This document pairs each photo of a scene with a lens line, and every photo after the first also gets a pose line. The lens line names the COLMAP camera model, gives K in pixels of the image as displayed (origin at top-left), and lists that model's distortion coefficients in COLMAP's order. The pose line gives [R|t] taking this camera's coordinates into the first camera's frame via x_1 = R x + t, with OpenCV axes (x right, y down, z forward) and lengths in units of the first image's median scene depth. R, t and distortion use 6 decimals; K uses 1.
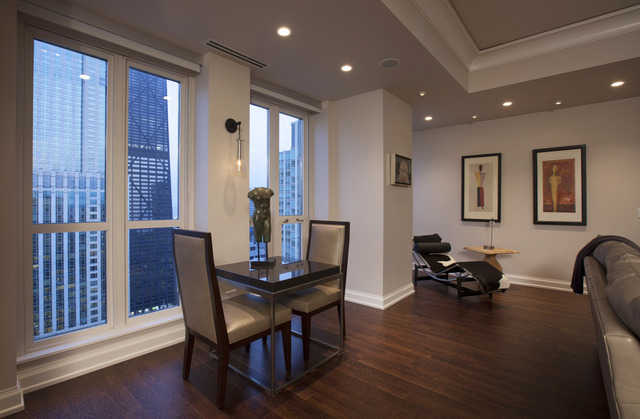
lens RADIAL K [[301.5, 0, 317.4], [0, 301.5, 203.4], [0, 0, 1]] dist [-0.030289, -0.000351]
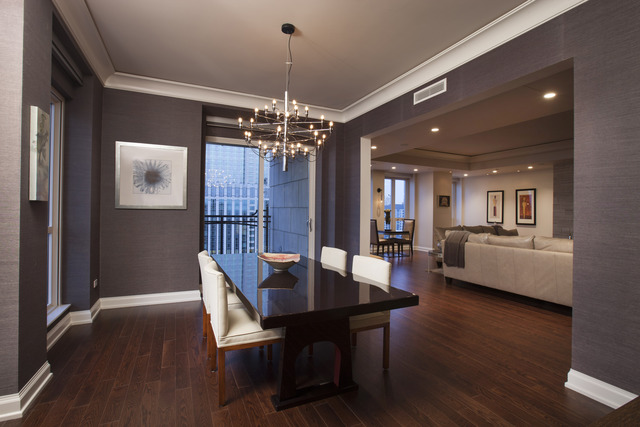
lens RADIAL K [[310.8, 0, 320.8], [0, 310.8, 210.8], [0, 0, 1]] dist [-0.029035, -0.000289]
pose [[0.915333, 0.011555, -0.402531, 0.318767], [-0.011503, 0.999931, 0.002545, -0.017466], [0.402532, 0.002301, 0.915403, -1.510035]]
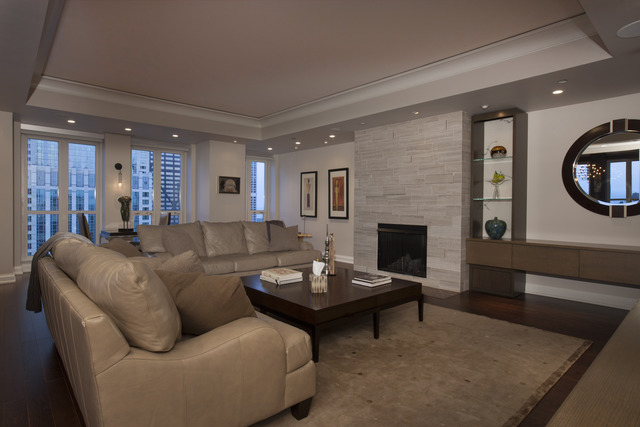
lens RADIAL K [[356.2, 0, 318.7], [0, 356.2, 211.5], [0, 0, 1]] dist [-0.005439, 0.000103]
pose [[0.991288, 0.009838, -0.131341, 0.876990], [-0.007483, 0.999803, 0.018407, 0.000142], [0.131496, -0.017264, 0.991166, -0.785058]]
